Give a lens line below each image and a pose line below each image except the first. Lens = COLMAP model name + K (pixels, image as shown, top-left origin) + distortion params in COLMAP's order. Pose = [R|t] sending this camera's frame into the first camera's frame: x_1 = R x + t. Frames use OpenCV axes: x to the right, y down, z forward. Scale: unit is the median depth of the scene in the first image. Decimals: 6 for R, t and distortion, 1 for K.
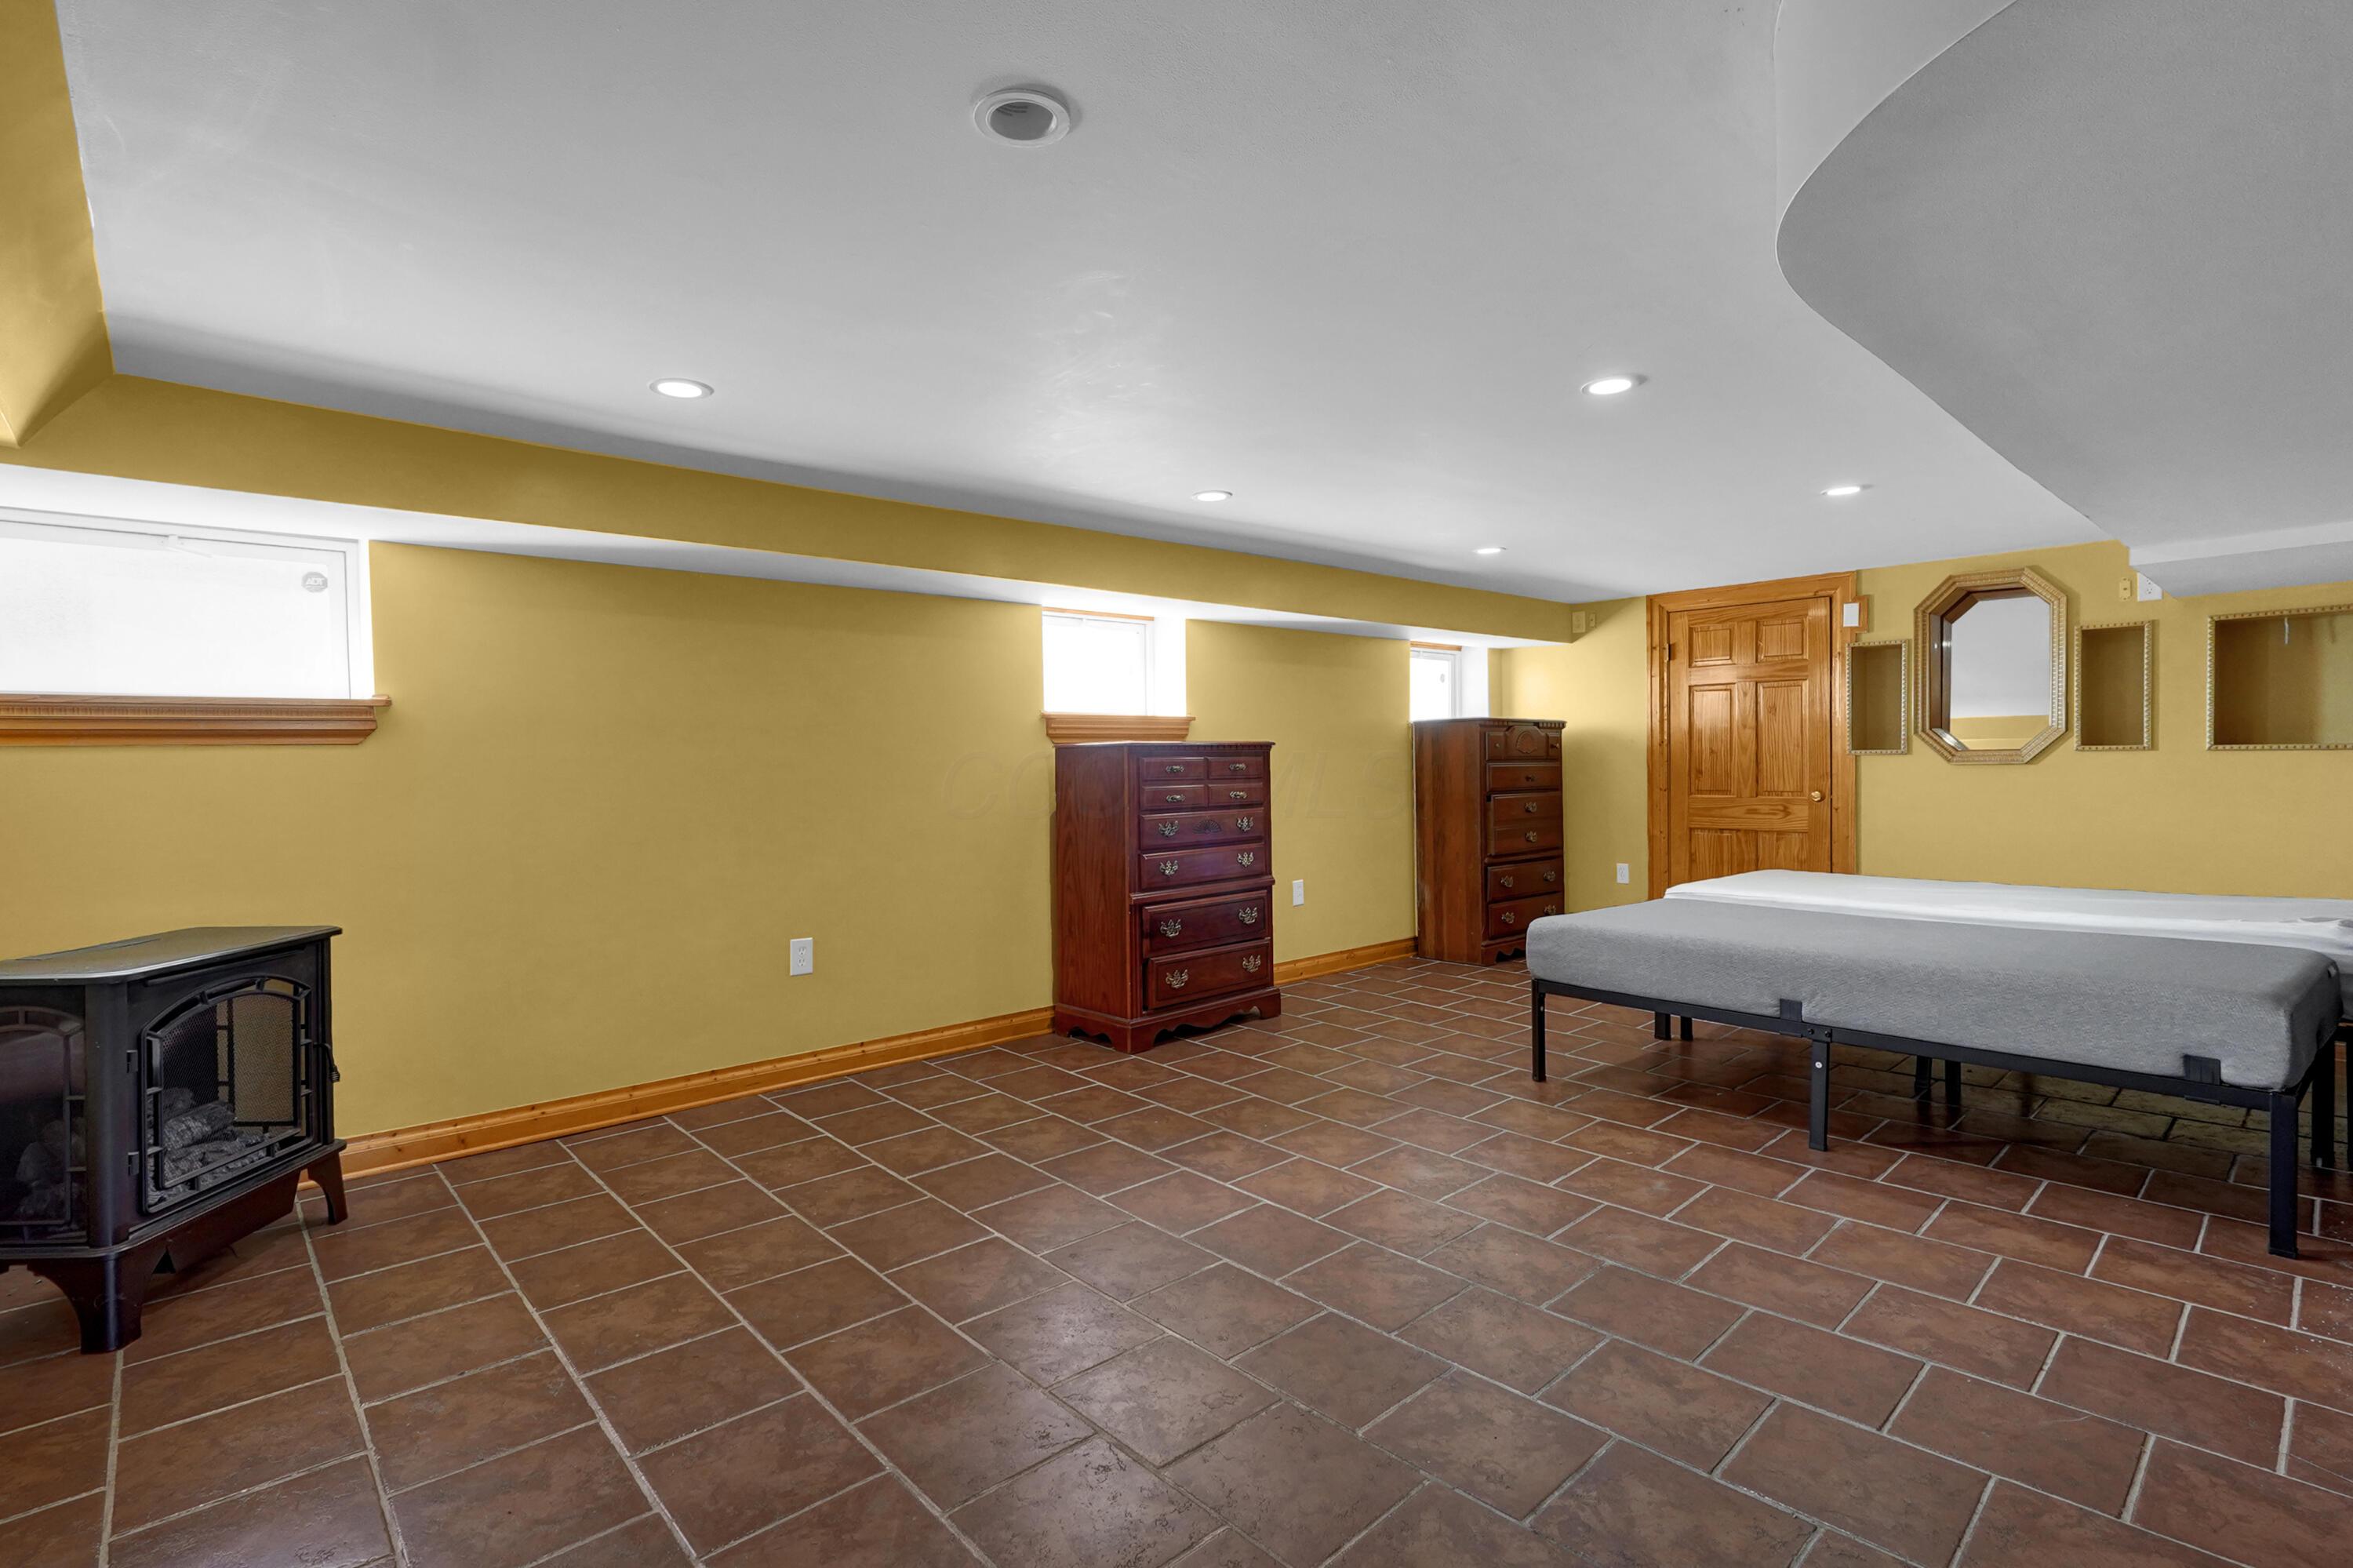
lens RADIAL K [[1096.5, 0, 1190.9], [0, 1096.5, 790.6], [0, 0, 1]] dist [-0.001202, -0.000602]
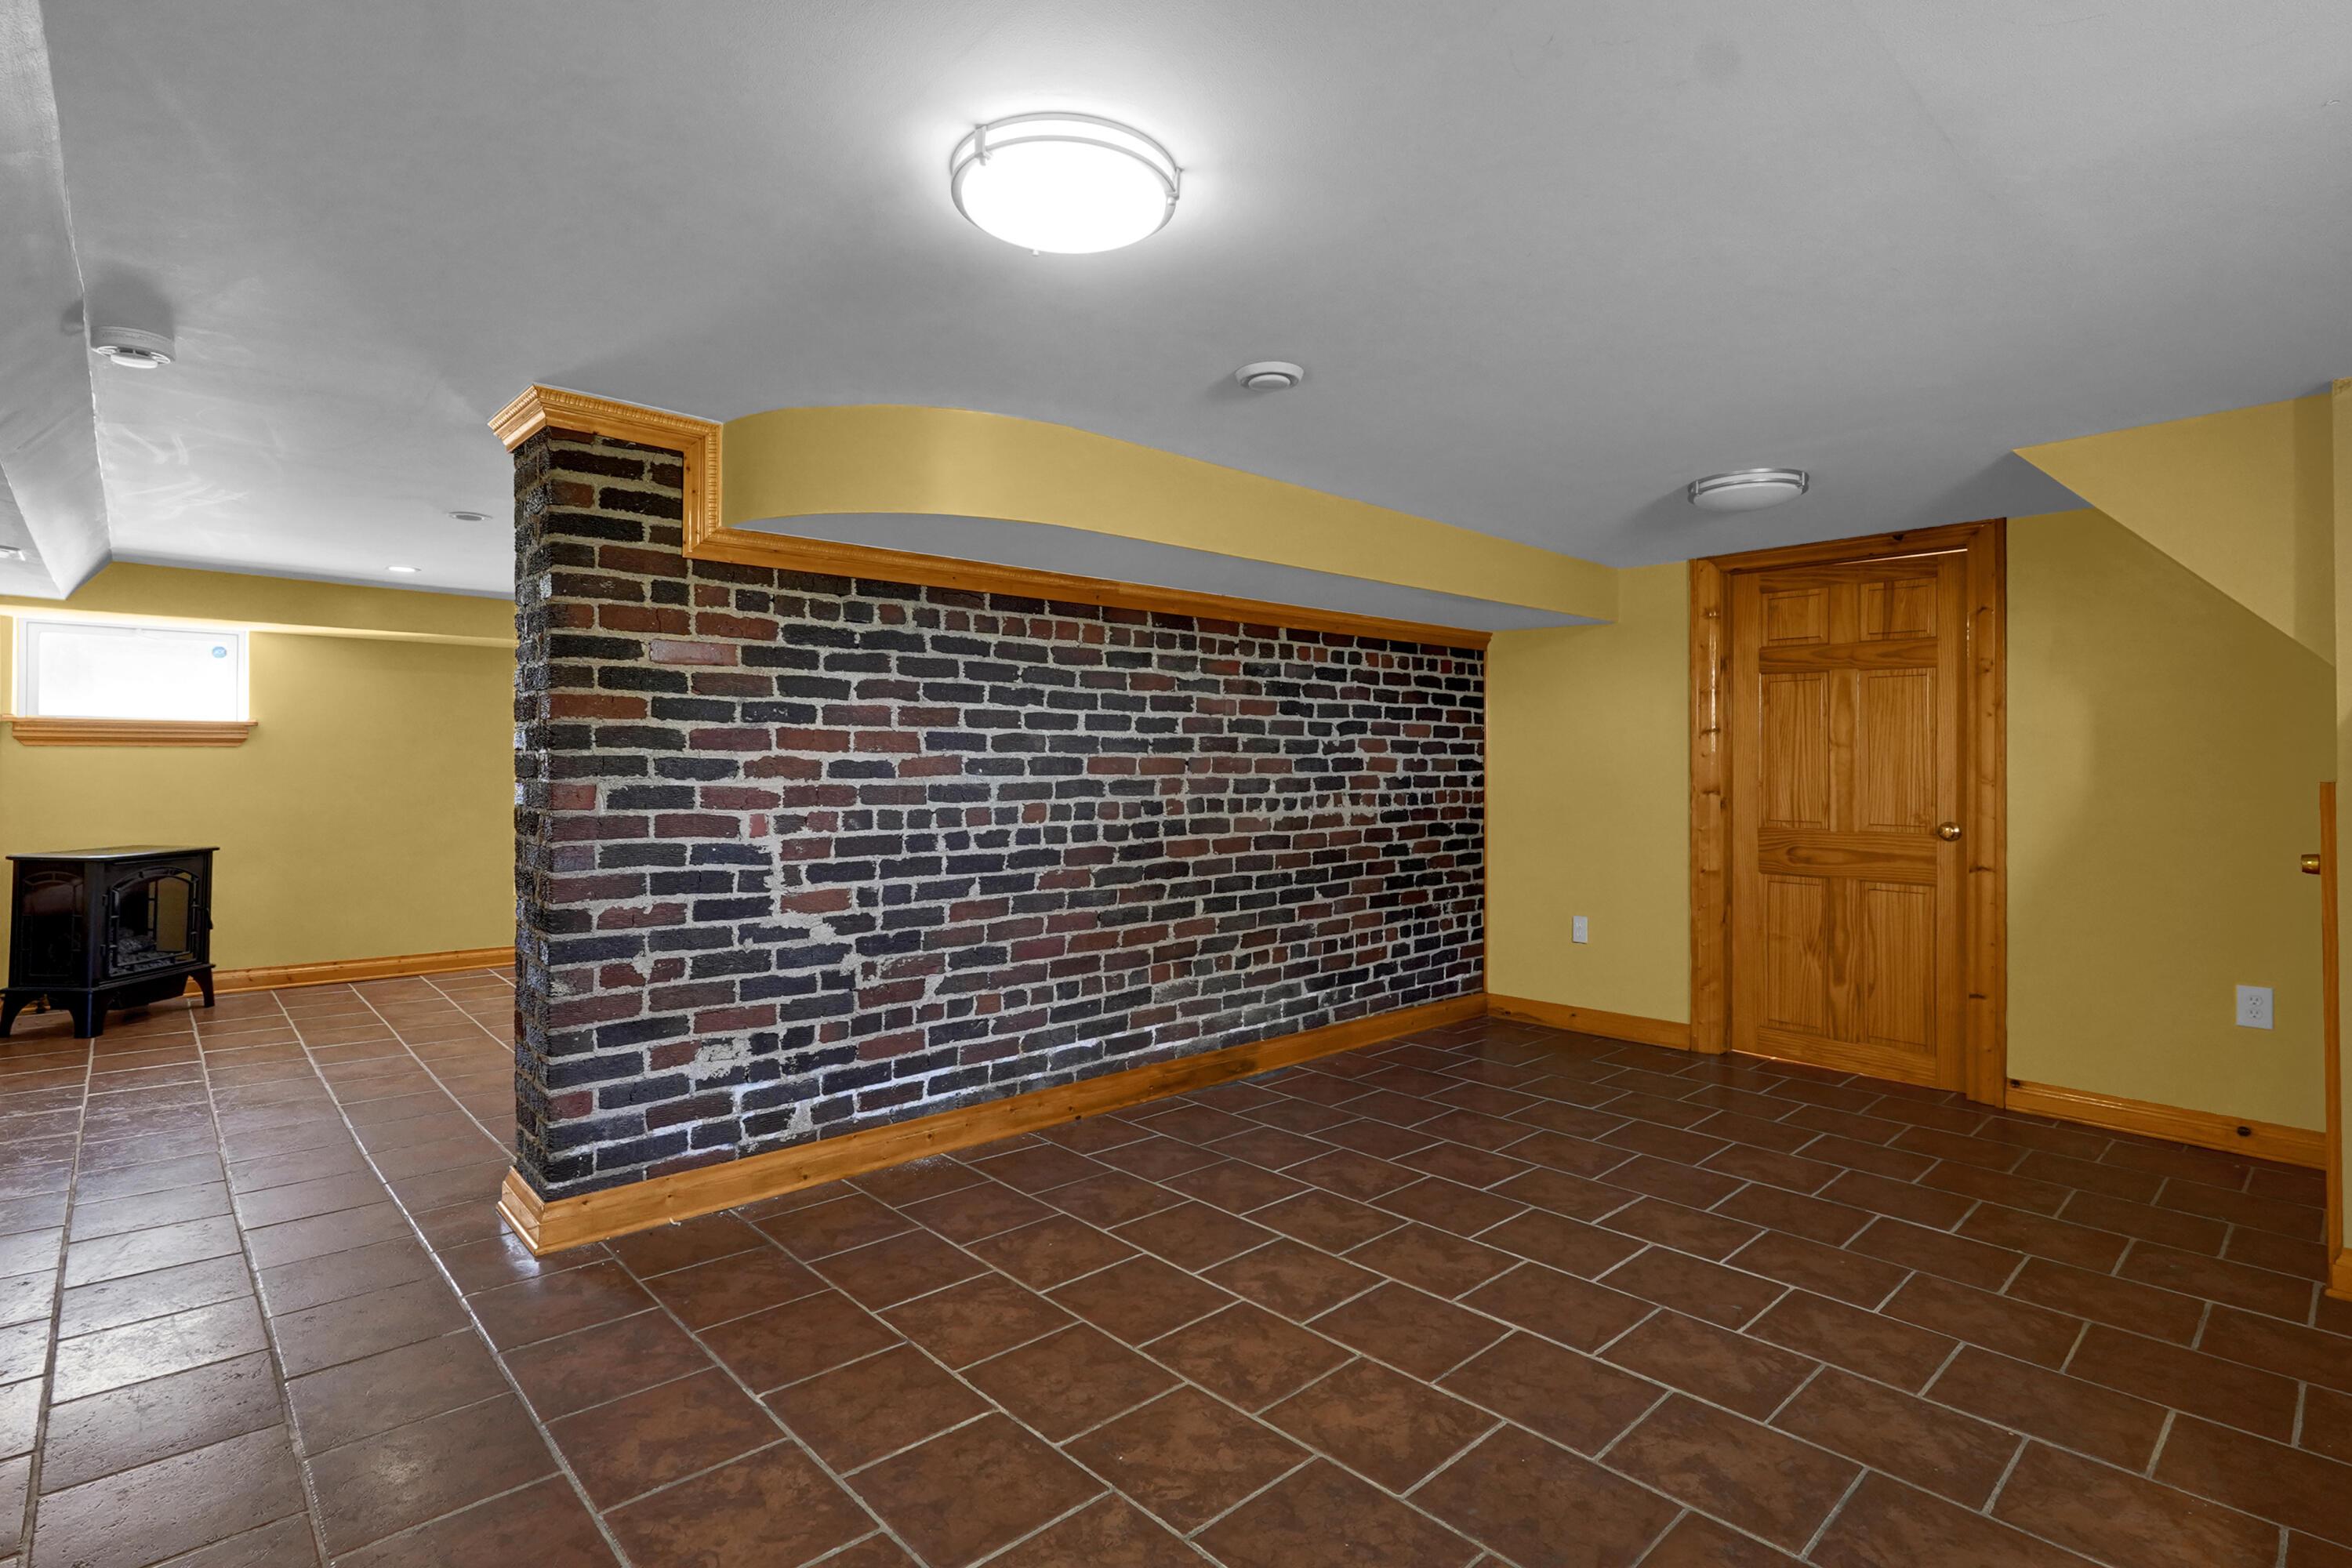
lens RADIAL K [[1096.0, 0, 1159.7], [0, 1096.0, 760.6], [0, 0, 1]] dist [-0.001202, -0.000602]
pose [[0.999769, 0.021065, 0.004300, 0.746879], [-0.020924, 0.999310, -0.030696, 0.002621], [-0.004943, 0.030599, 0.999520, -0.801219]]
